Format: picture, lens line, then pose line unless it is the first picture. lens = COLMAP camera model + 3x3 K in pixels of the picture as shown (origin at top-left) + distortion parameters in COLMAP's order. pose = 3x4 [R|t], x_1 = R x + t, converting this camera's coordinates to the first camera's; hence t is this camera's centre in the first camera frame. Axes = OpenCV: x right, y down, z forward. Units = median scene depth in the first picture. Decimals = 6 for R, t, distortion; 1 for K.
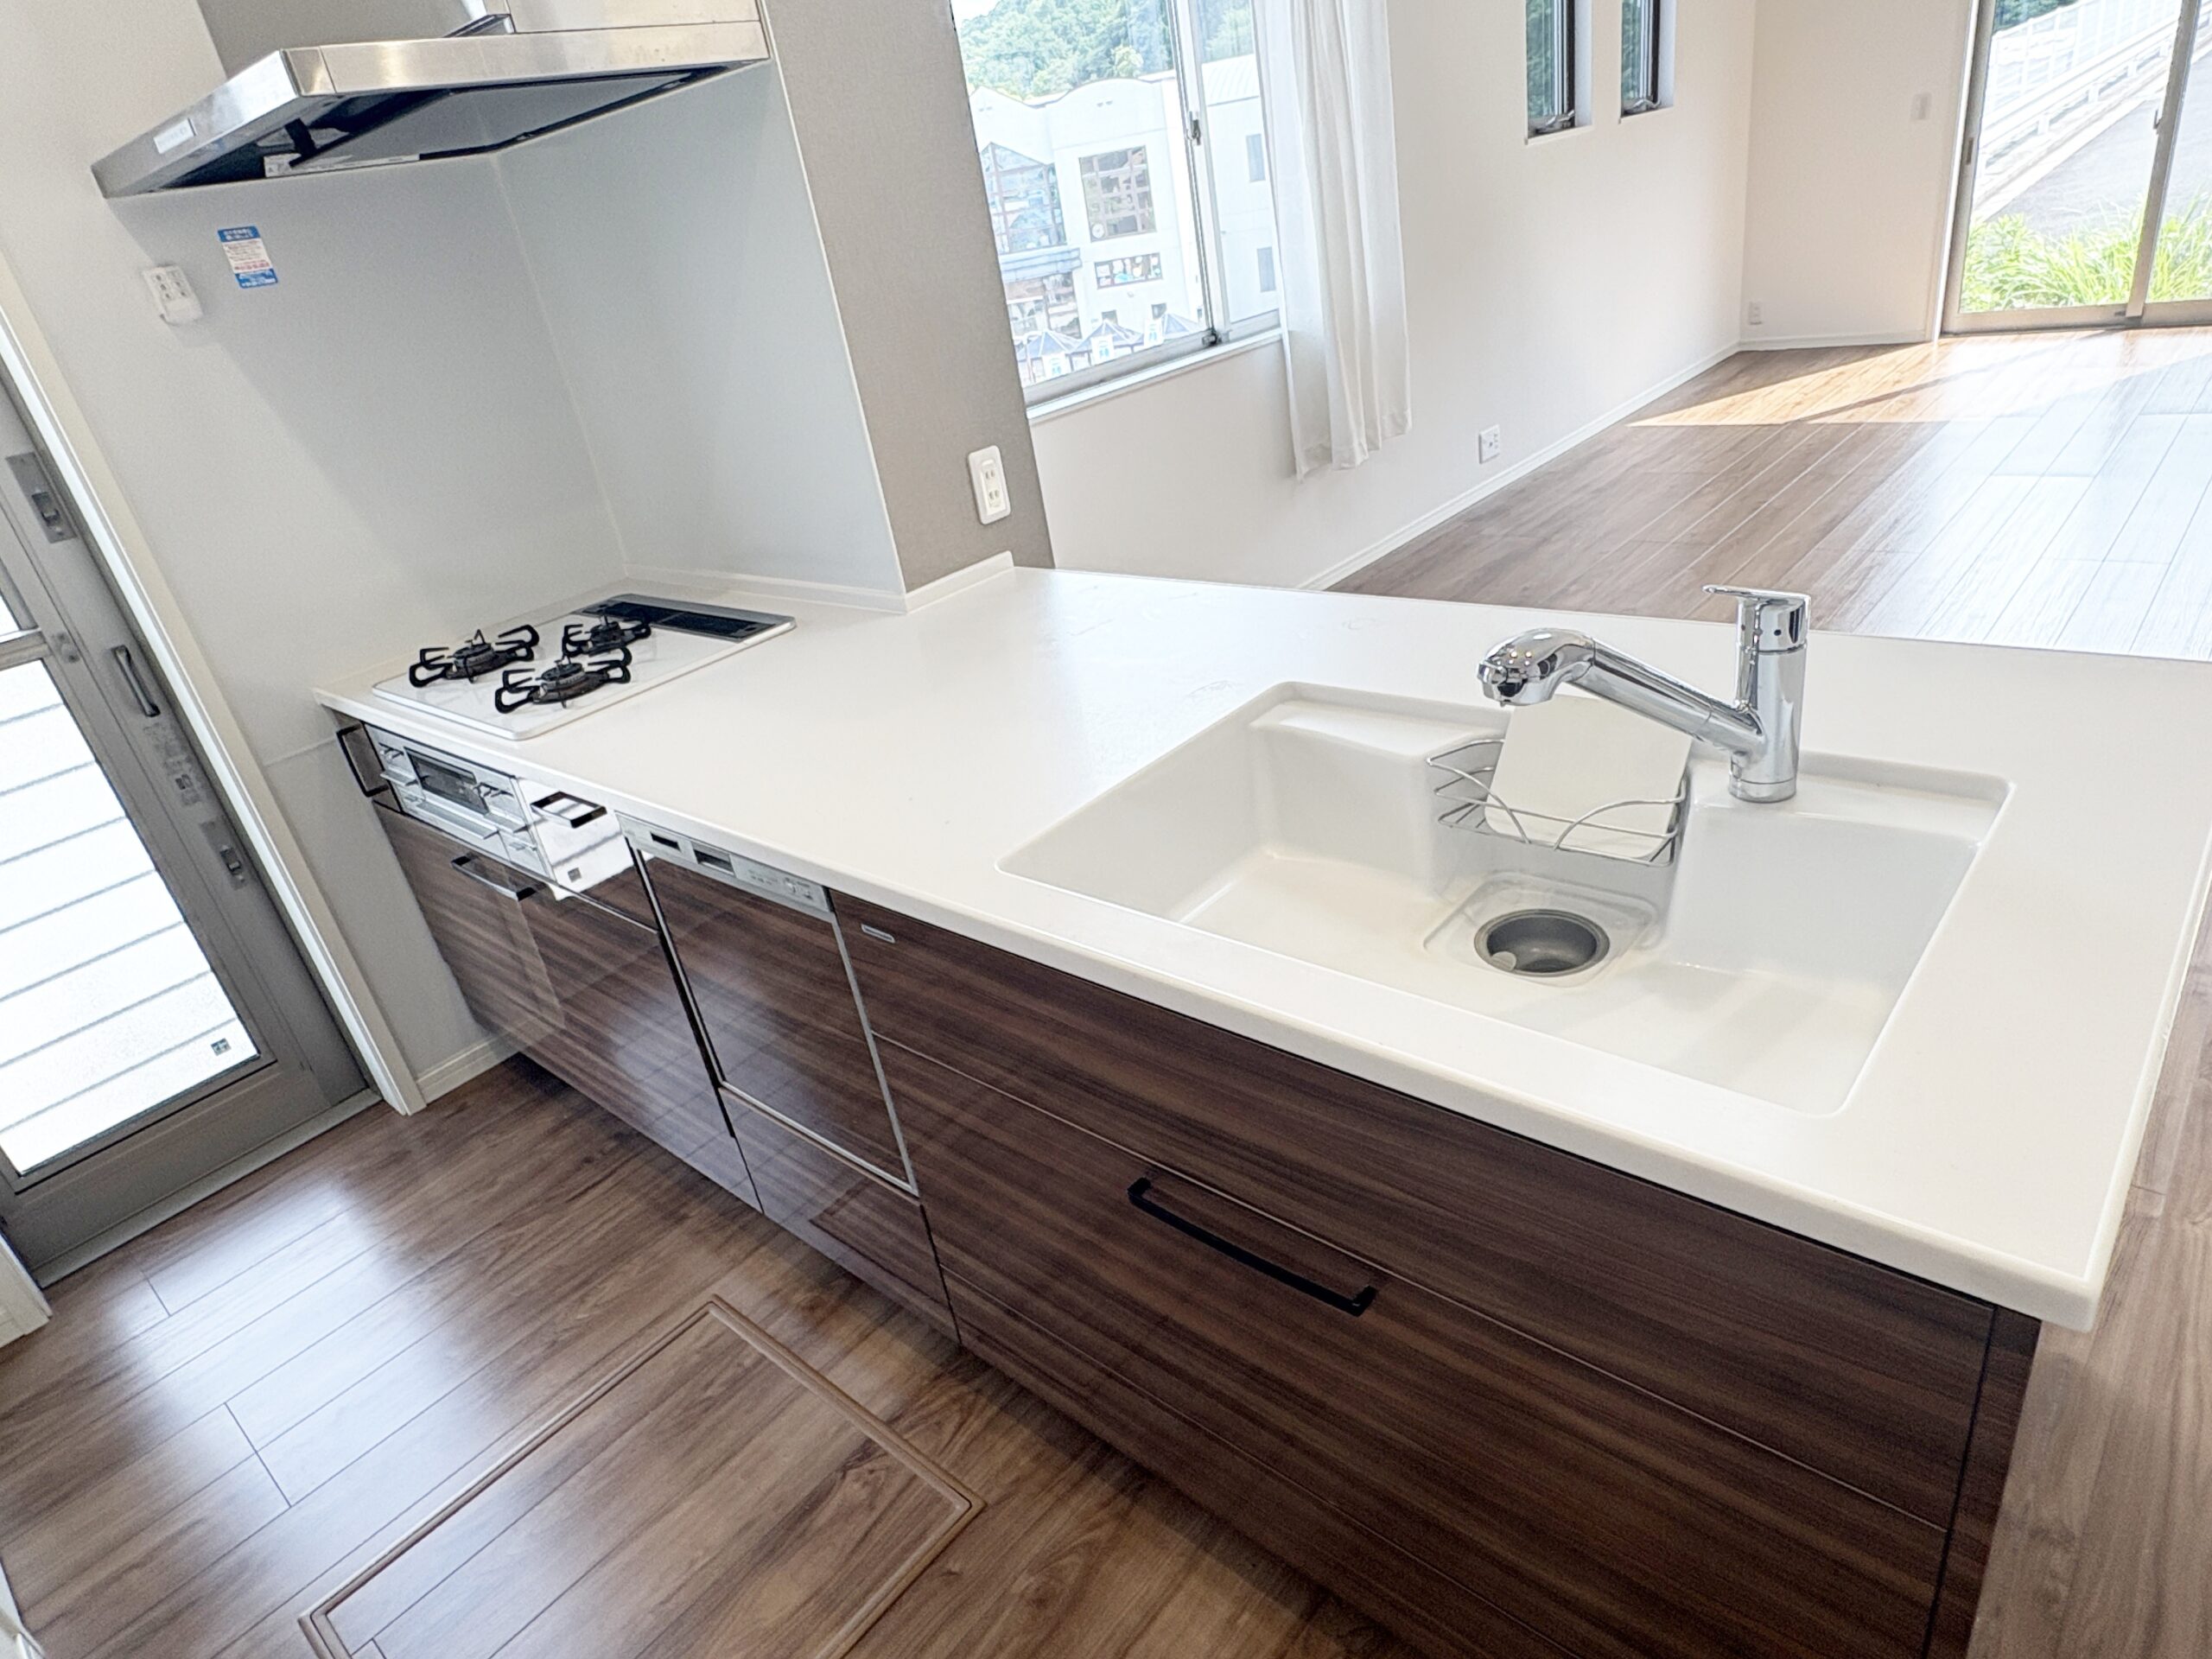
lens RADIAL K [[1290.2, 0, 1107.1], [0, 1290.2, 831.3], [0, 0, 1]] dist [-0.004183, 0.003953]
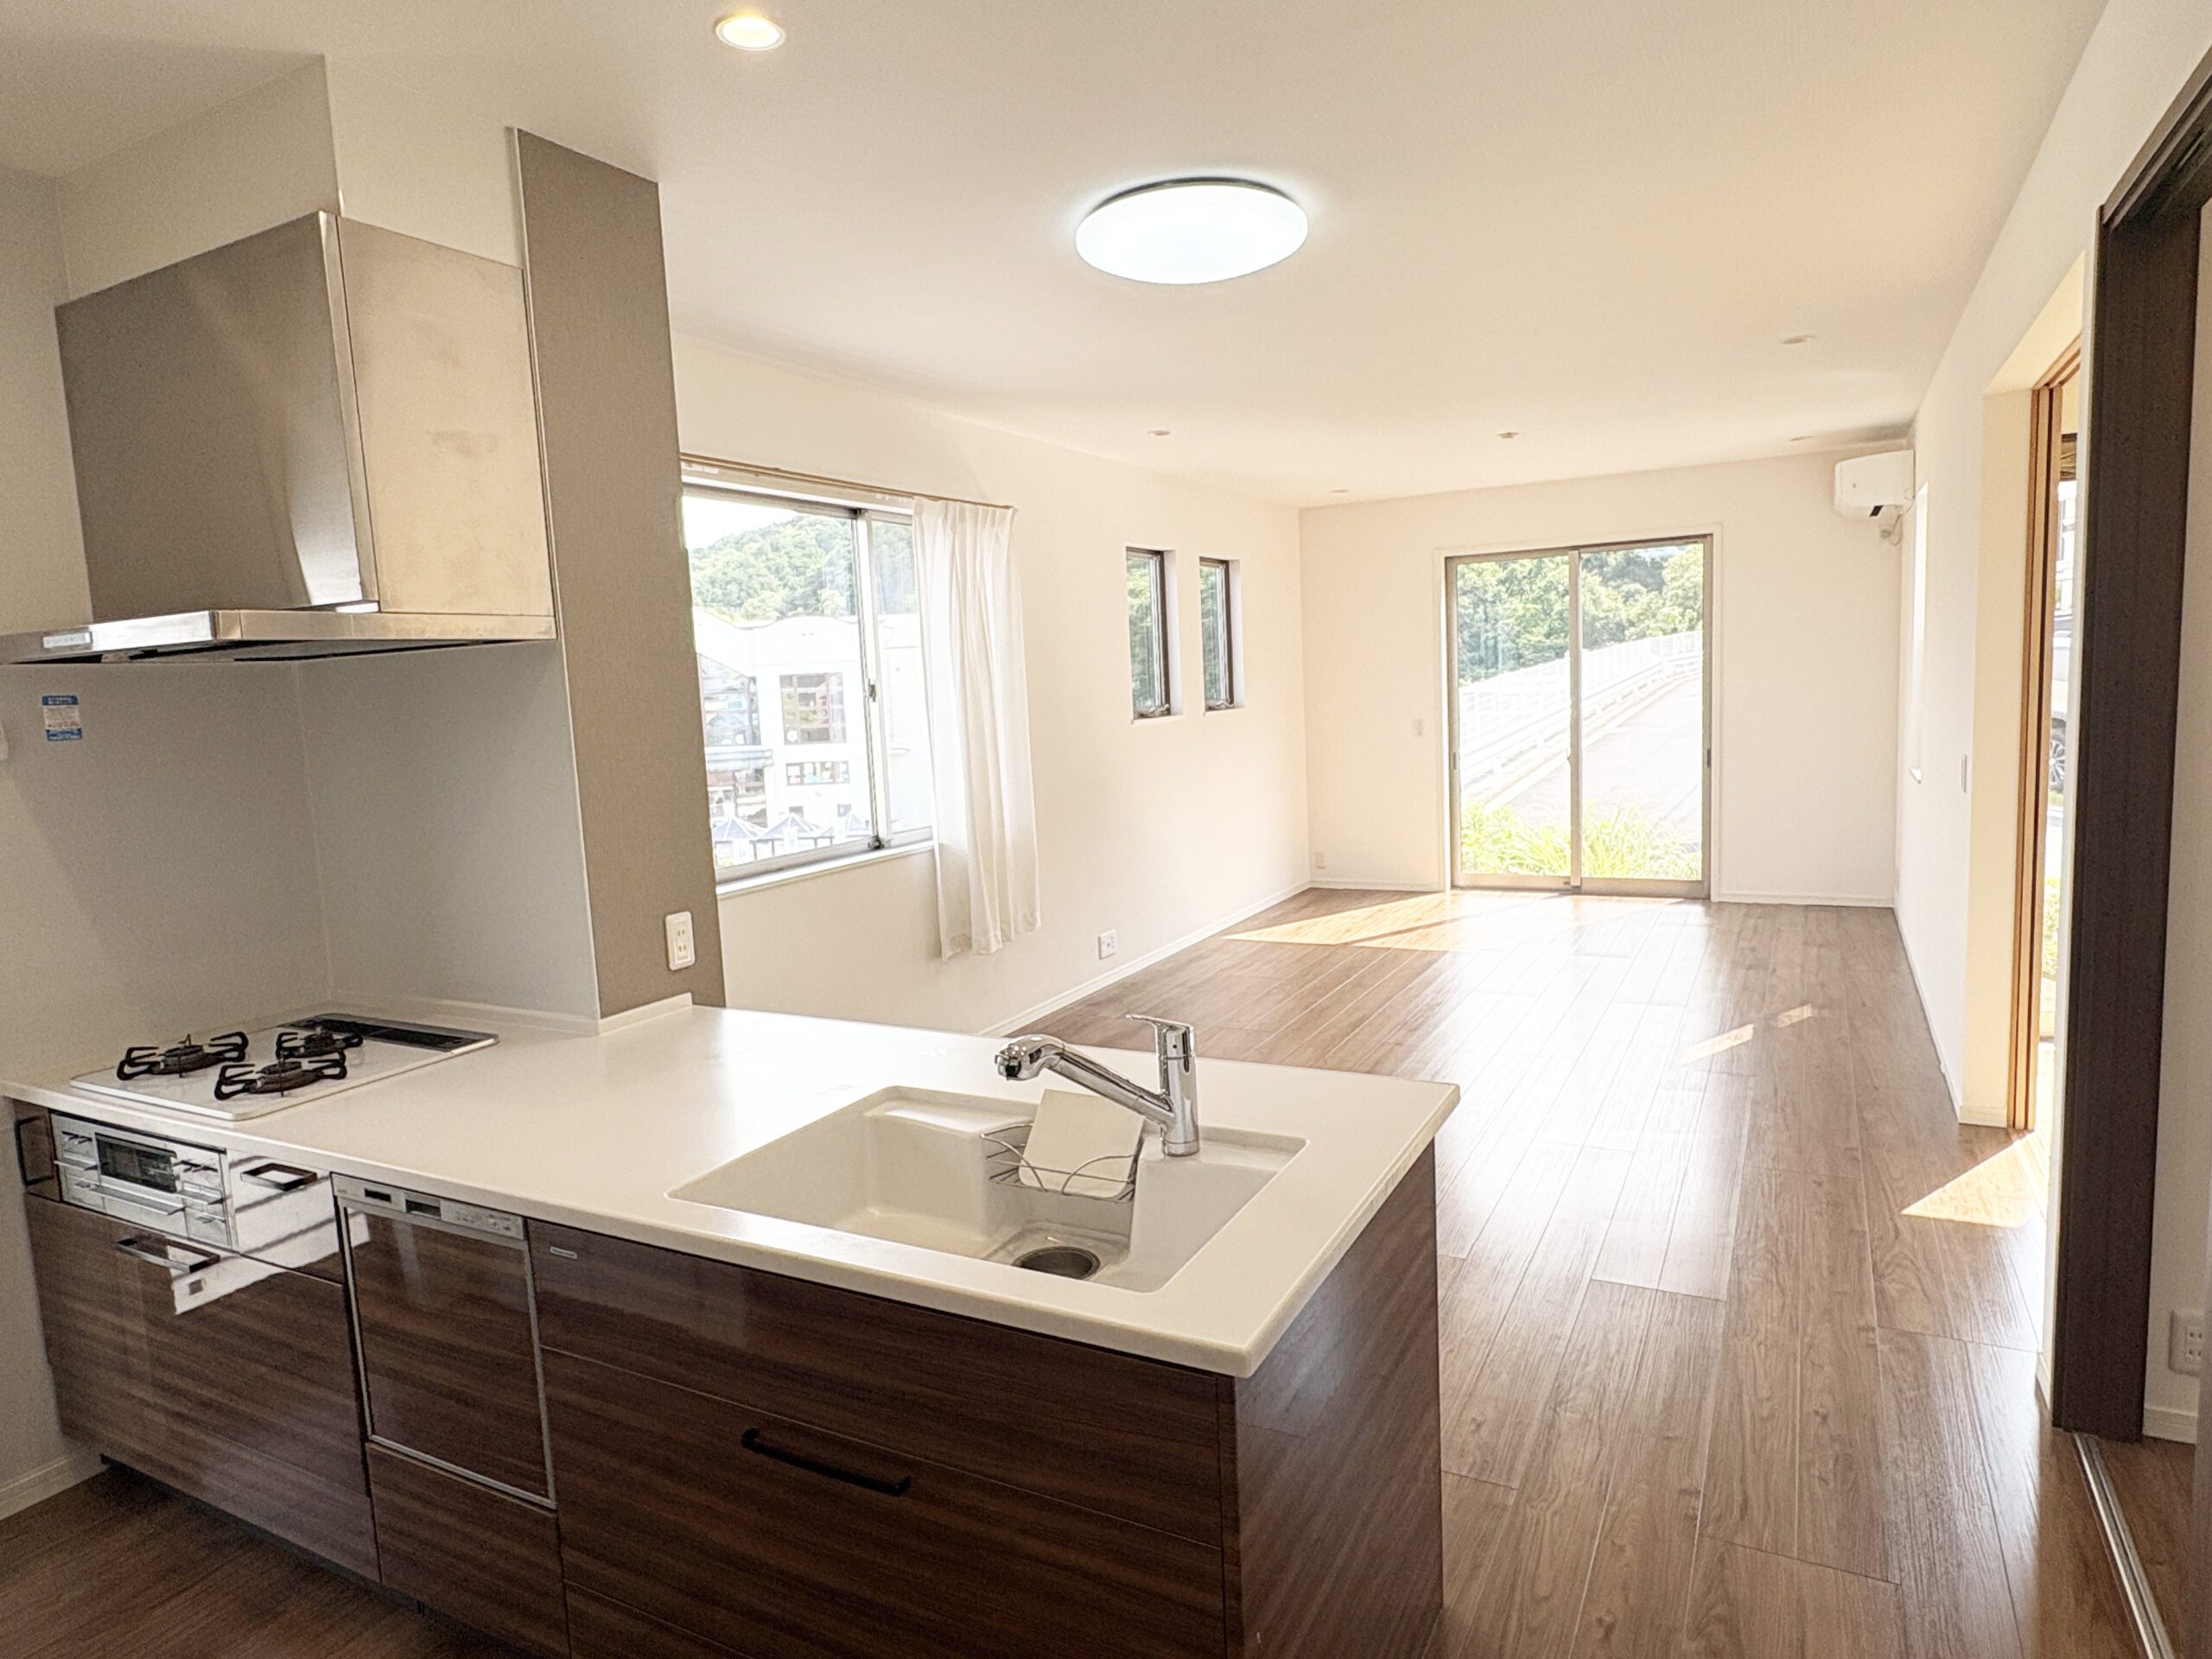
lens RADIAL K [[1290.2, 0, 1115.8], [0, 1290.2, 832.5], [0, 0, 1]] dist [-0.004183, 0.003953]
pose [[0.966264, 0.087588, 0.242202, 0.007079], [0.006832, 0.931350, -0.364061, 0.096260], [-0.257462, 0.353434, 0.899332, -0.287774]]
